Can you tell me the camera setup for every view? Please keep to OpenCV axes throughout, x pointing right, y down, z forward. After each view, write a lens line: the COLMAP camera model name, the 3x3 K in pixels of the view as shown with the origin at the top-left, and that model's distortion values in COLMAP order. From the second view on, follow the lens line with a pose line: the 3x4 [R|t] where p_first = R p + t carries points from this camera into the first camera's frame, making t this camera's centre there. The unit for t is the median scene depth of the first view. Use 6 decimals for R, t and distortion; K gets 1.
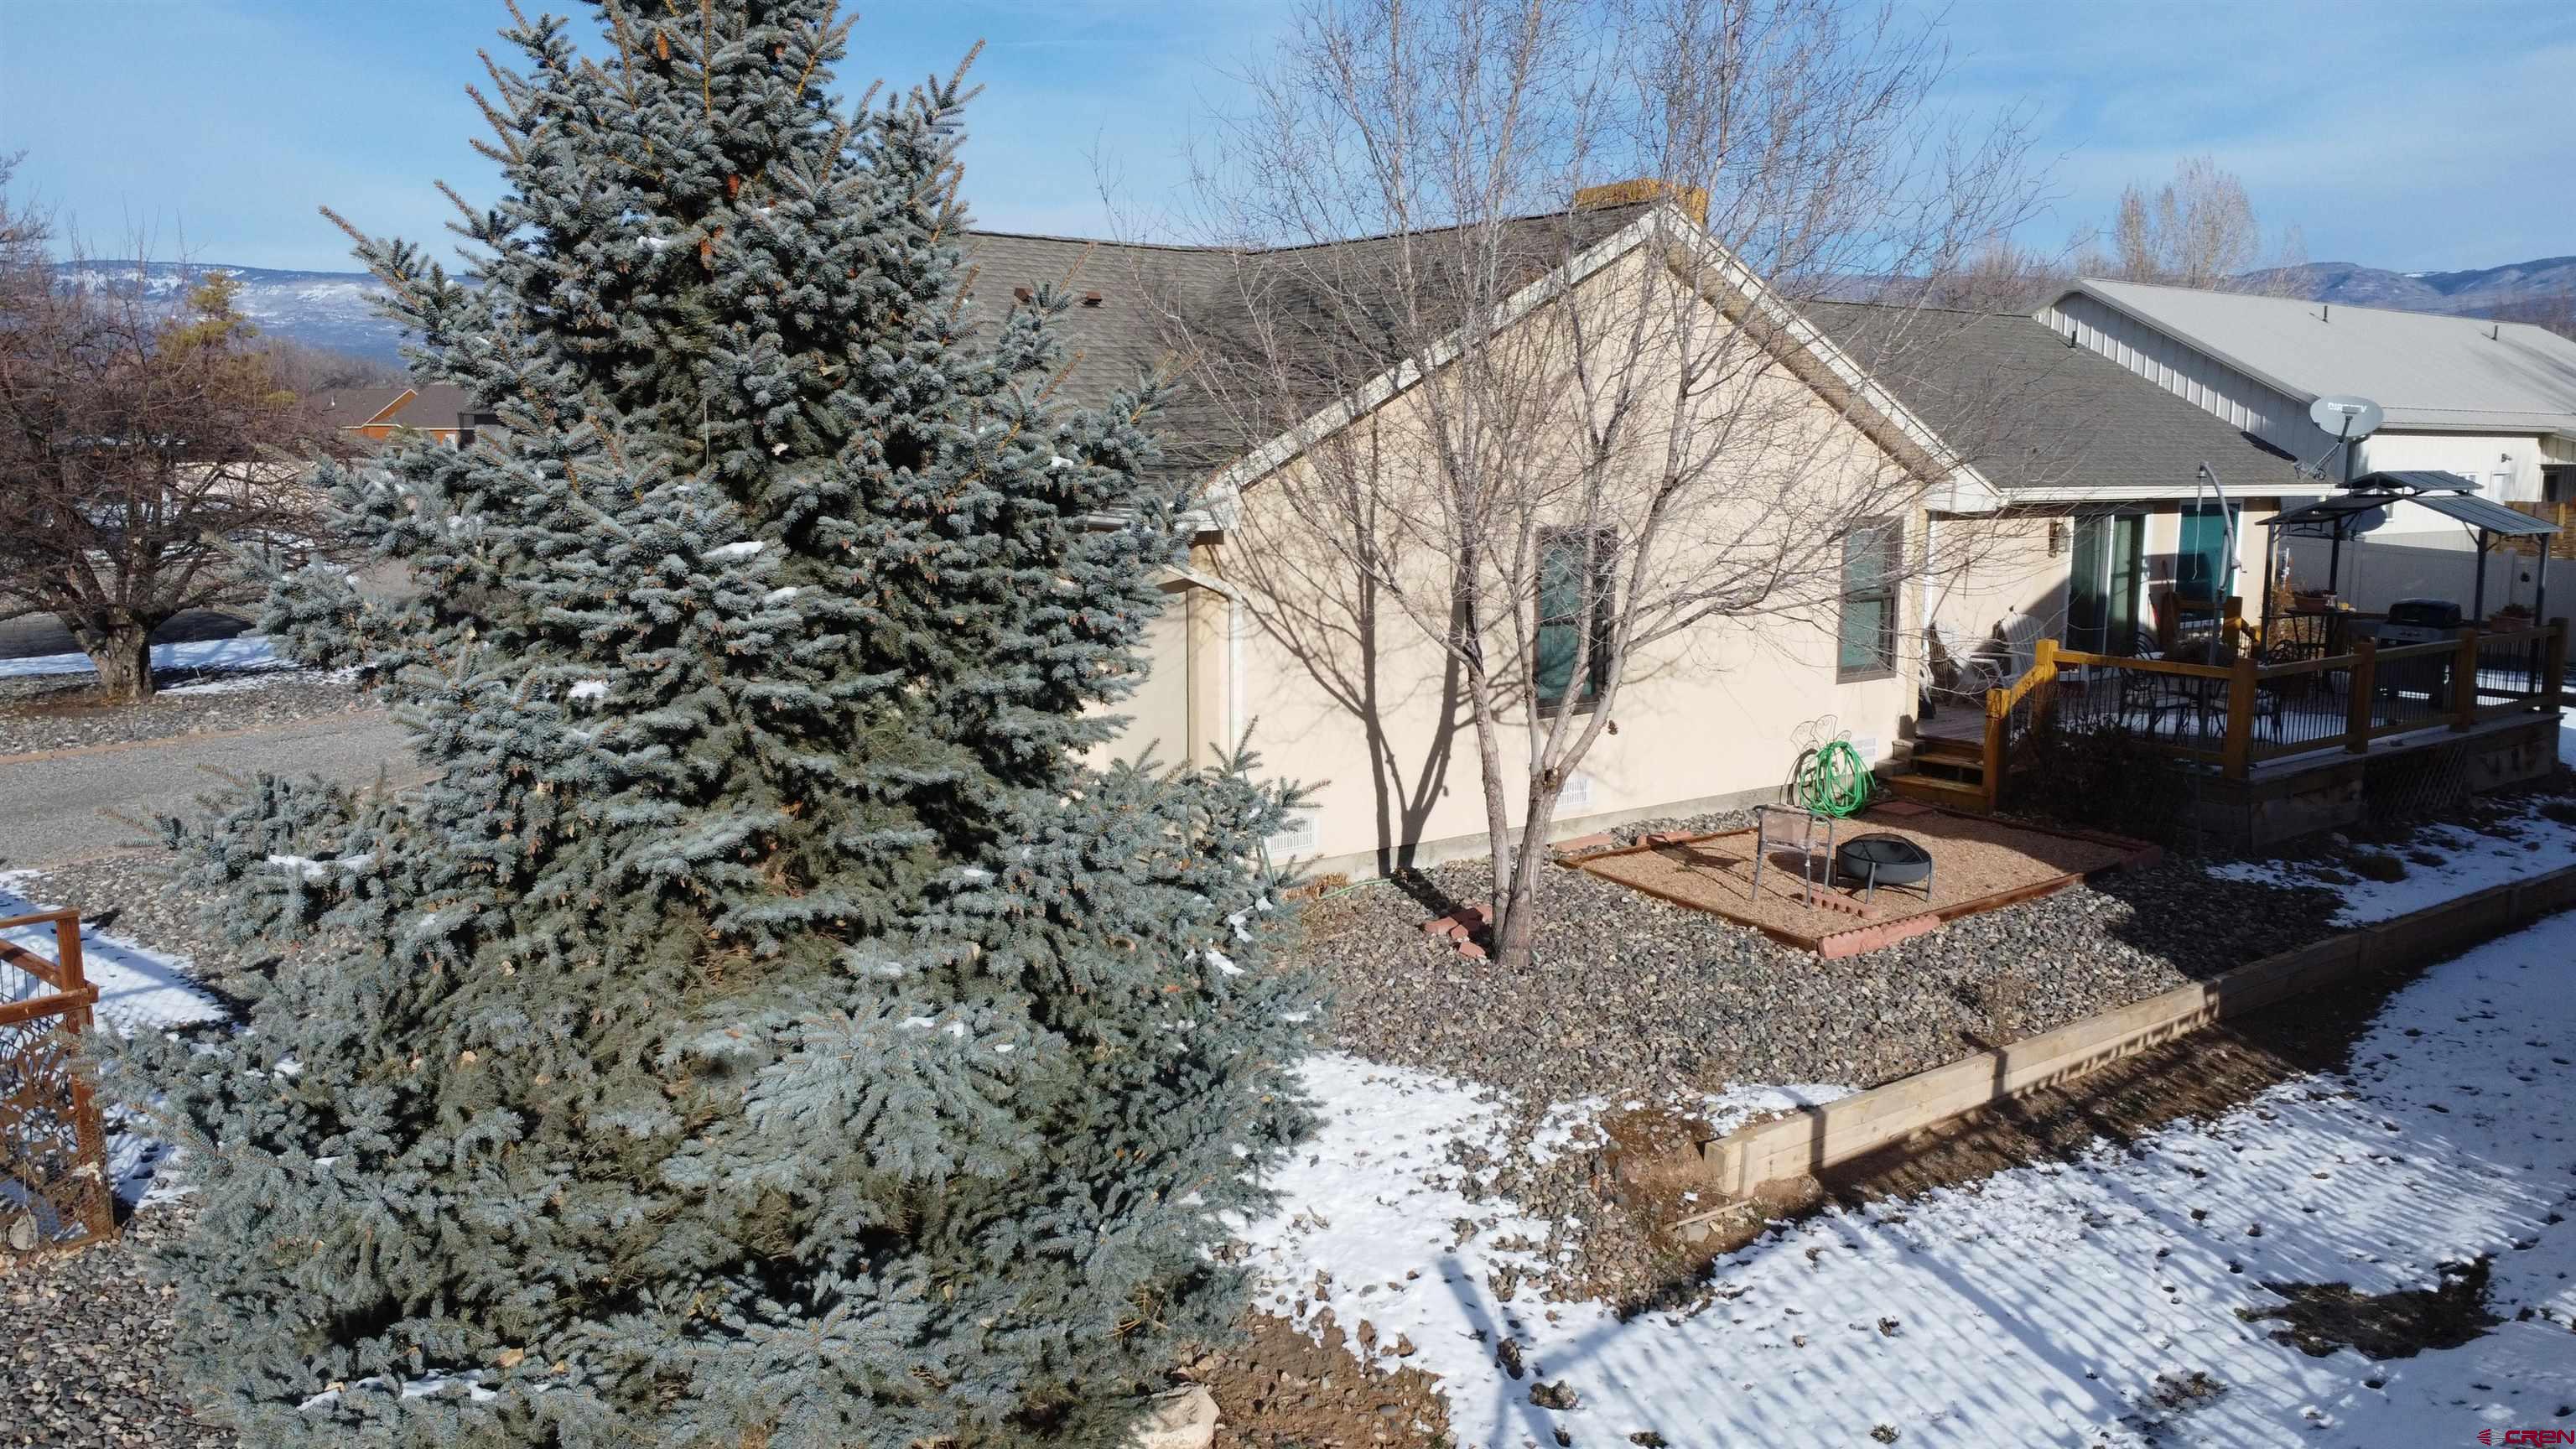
lens RADIAL K [[1942.0, 0, 1288.0], [0, 1942.0, 724.5], [0, 0, 1]] dist [0.005884, -0.013738]
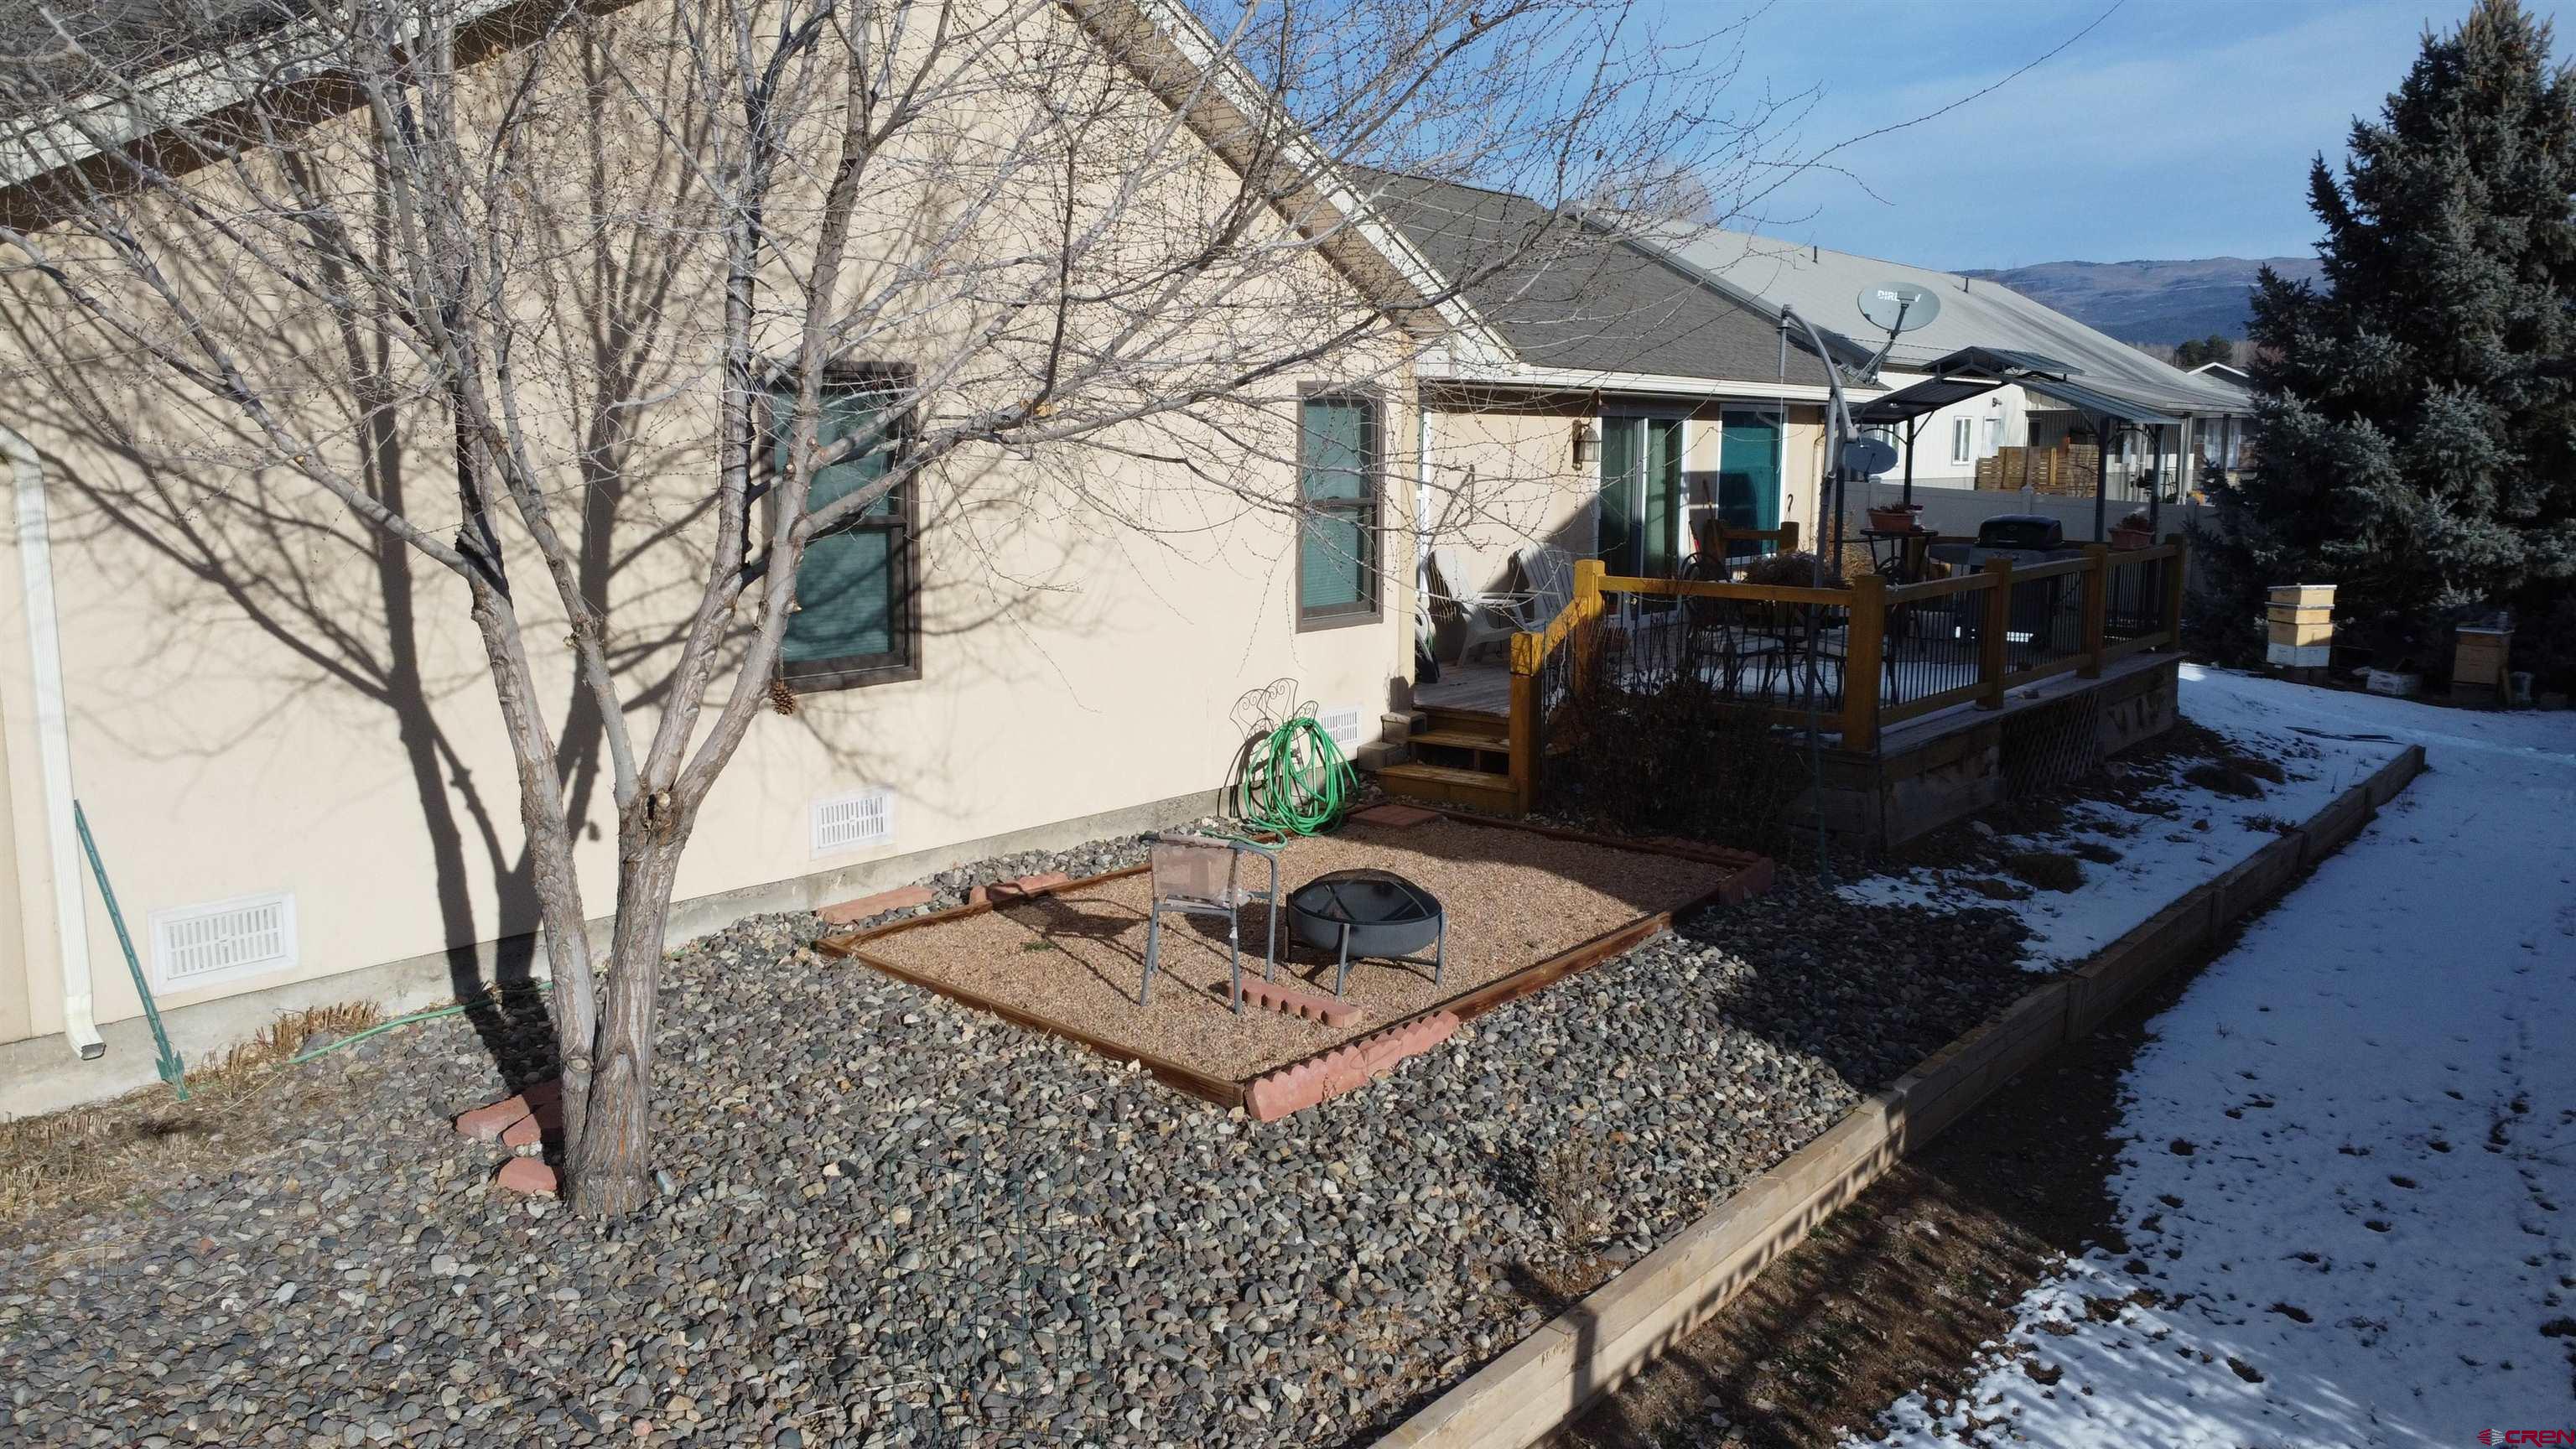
lens RADIAL K [[1942.0, 0, 1288.0], [0, 1942.0, 724.5], [0, 0, 1]] dist [0.005884, -0.013738]
pose [[0.969806, -0.035808, 0.241236, 0.144177], [0.035114, 0.999358, 0.007178, 0.007192], [-0.241338, 0.001510, 0.970440, 0.434001]]
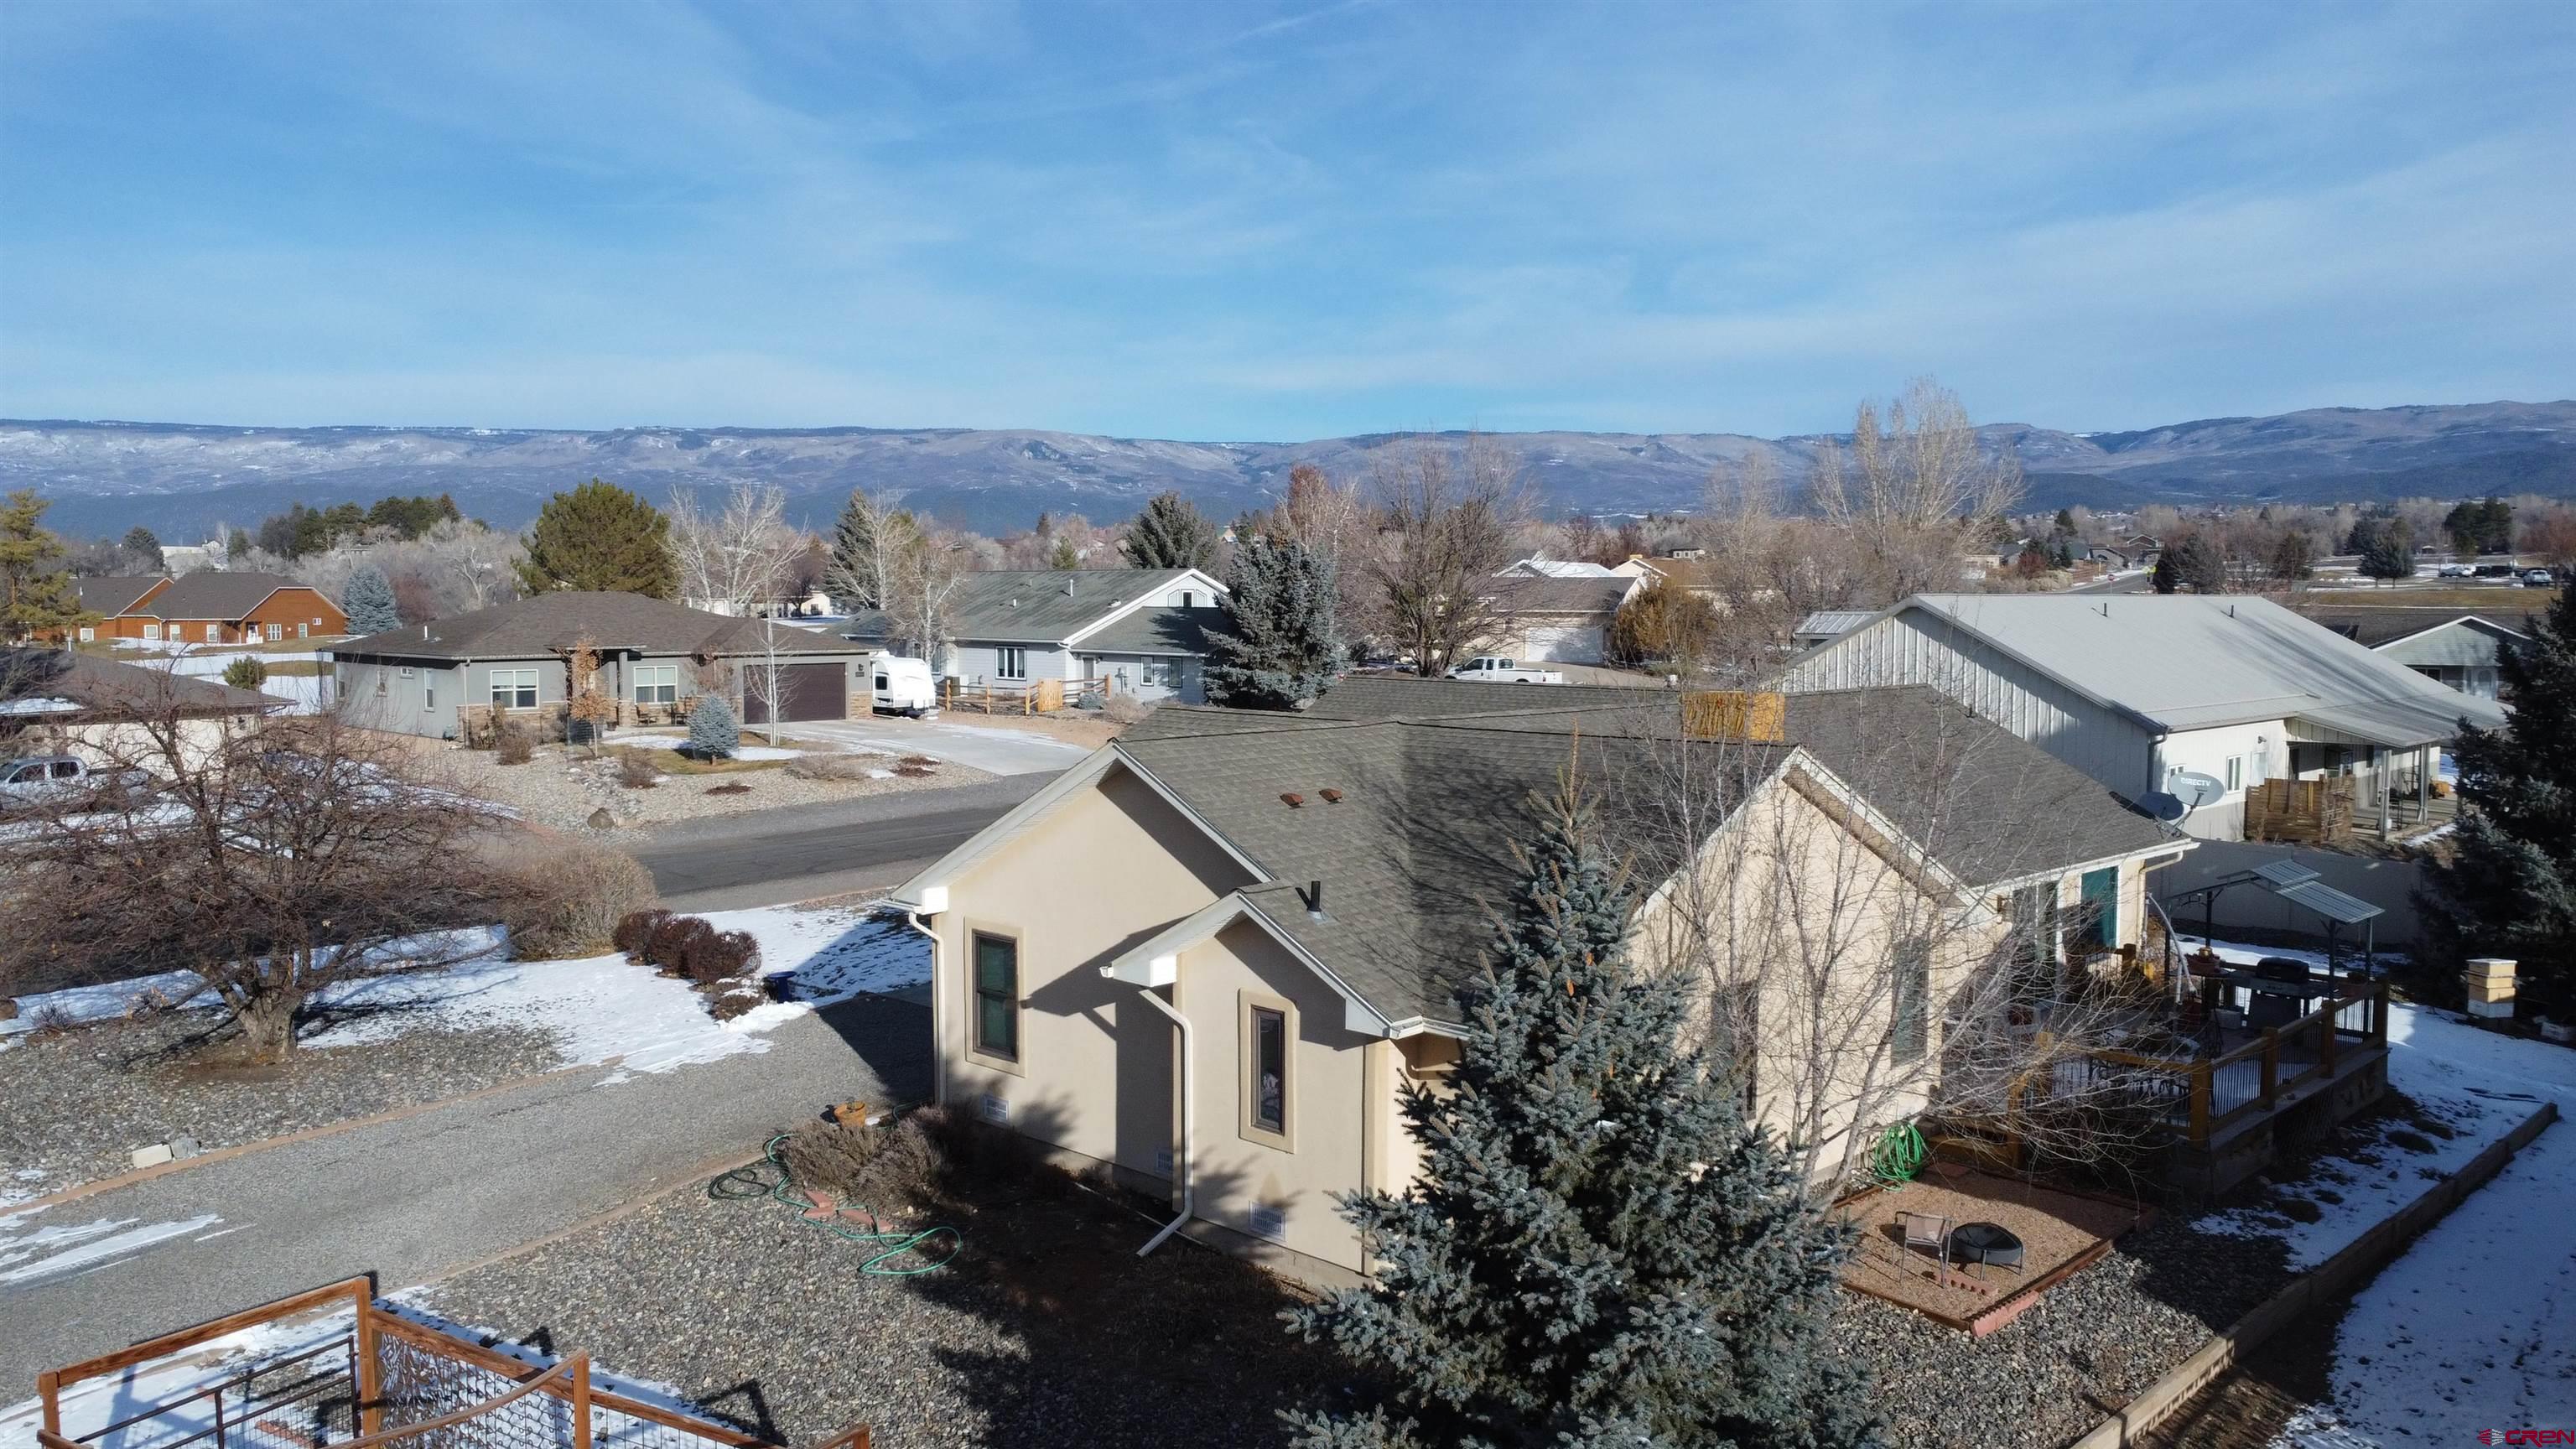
lens RADIAL K [[1942.0, 0, 1288.0], [0, 1942.0, 724.5], [0, 0, 1]] dist [0.005884, -0.013738]
pose [[0.991496, -0.012588, 0.129527, -0.344286], [0.022399, 0.996965, -0.074566, -0.199571], [-0.128195, 0.076833, 0.988768, -0.301825]]
